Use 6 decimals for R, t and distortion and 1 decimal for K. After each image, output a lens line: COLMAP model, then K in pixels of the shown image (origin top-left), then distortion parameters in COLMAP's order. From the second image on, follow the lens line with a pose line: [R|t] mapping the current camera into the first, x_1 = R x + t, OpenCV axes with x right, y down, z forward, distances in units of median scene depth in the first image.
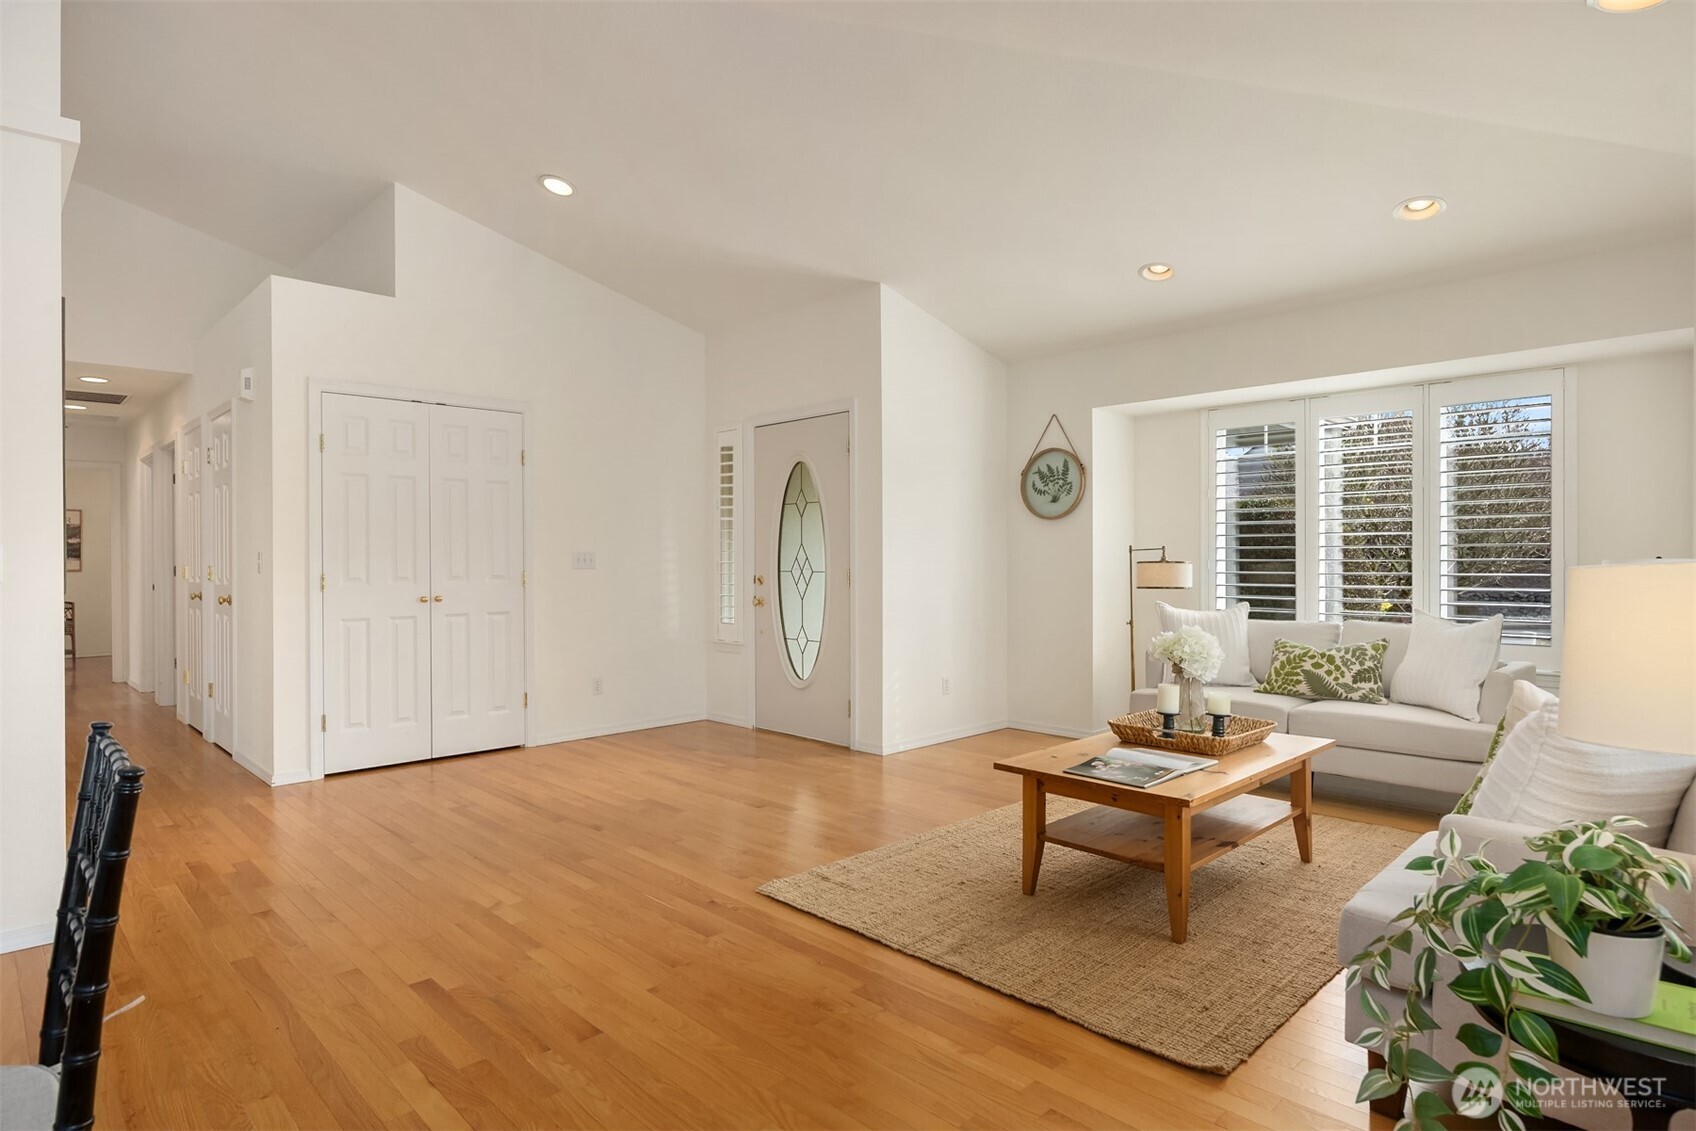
lens RADIAL K [[917.2, 0, 810.9], [0, 917.2, 567.1], [0, 0, 1]] dist [-0.002491, 0.000612]
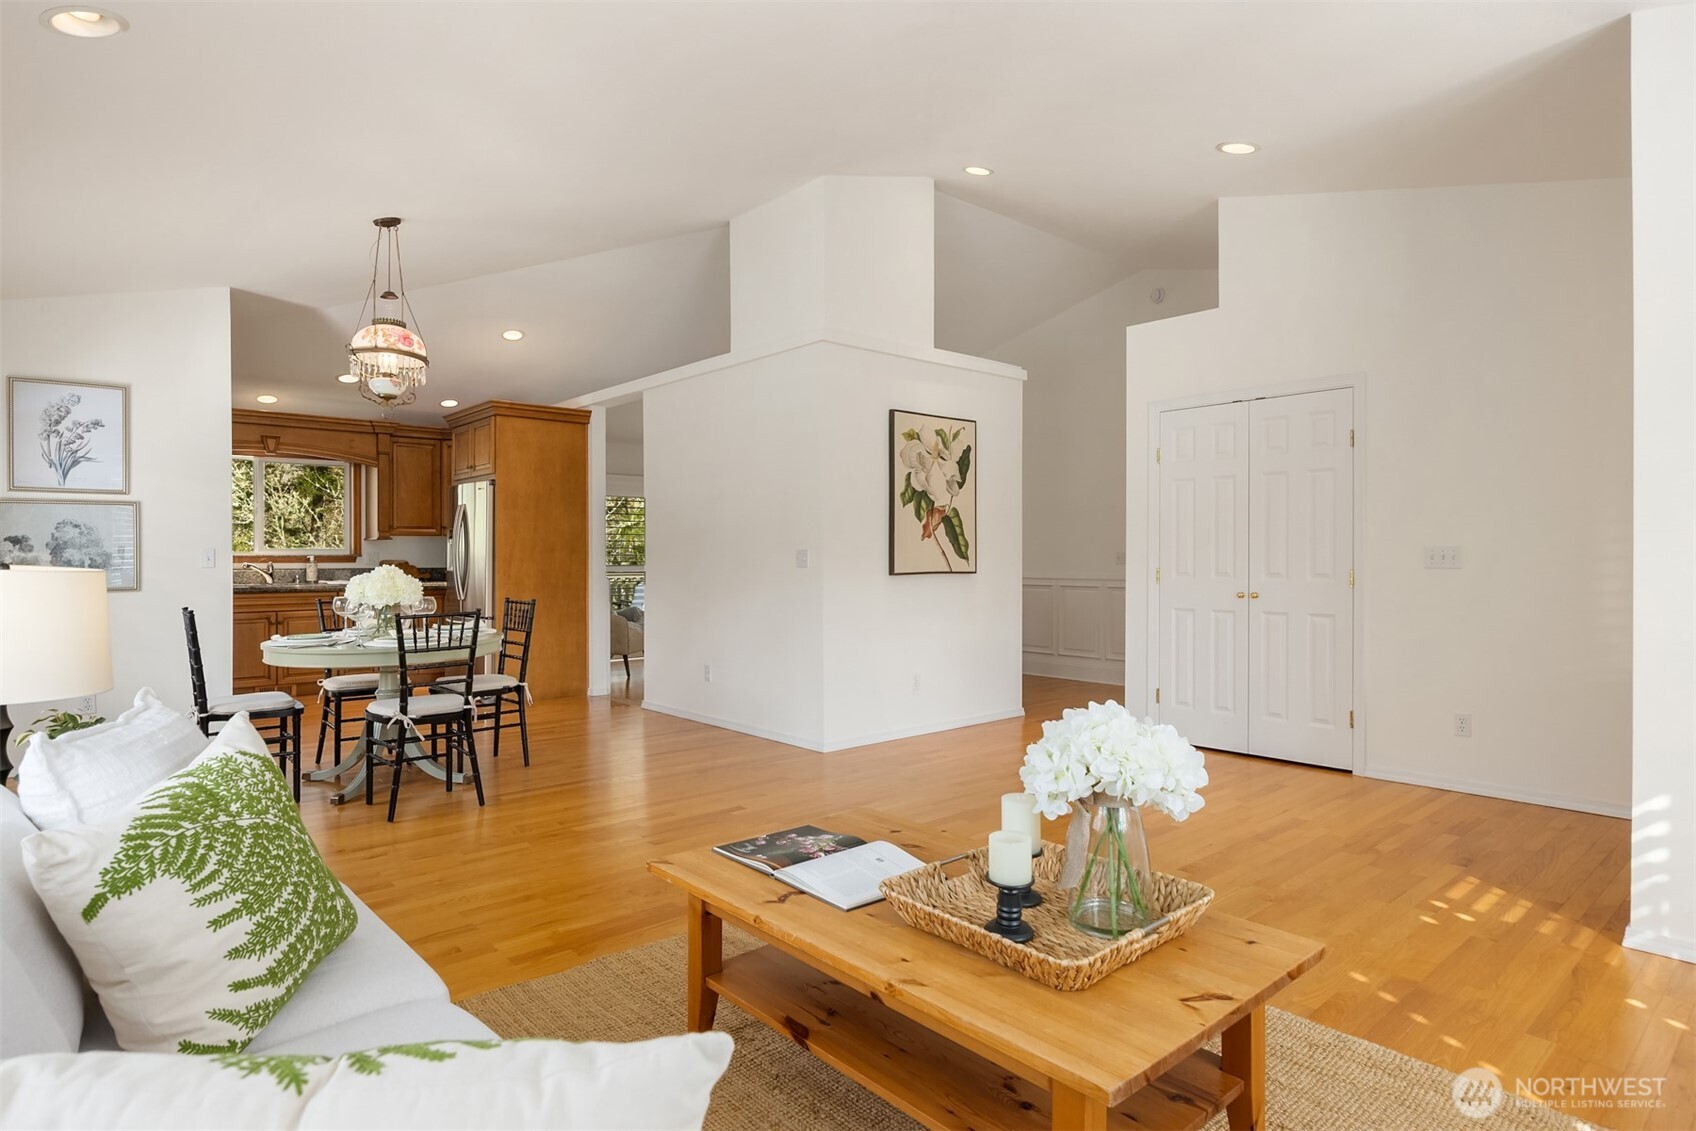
lens RADIAL K [[917.2, 0, 859.2], [0, 917.2, 550.9], [0, 0, 1]] dist [-0.002491, 0.000612]
pose [[-0.029787, -0.000365, -0.999556, 0.602507], [-0.007578, 0.999971, -0.000140, -0.010383], [0.999528, 0.007570, -0.029789, 0.602952]]
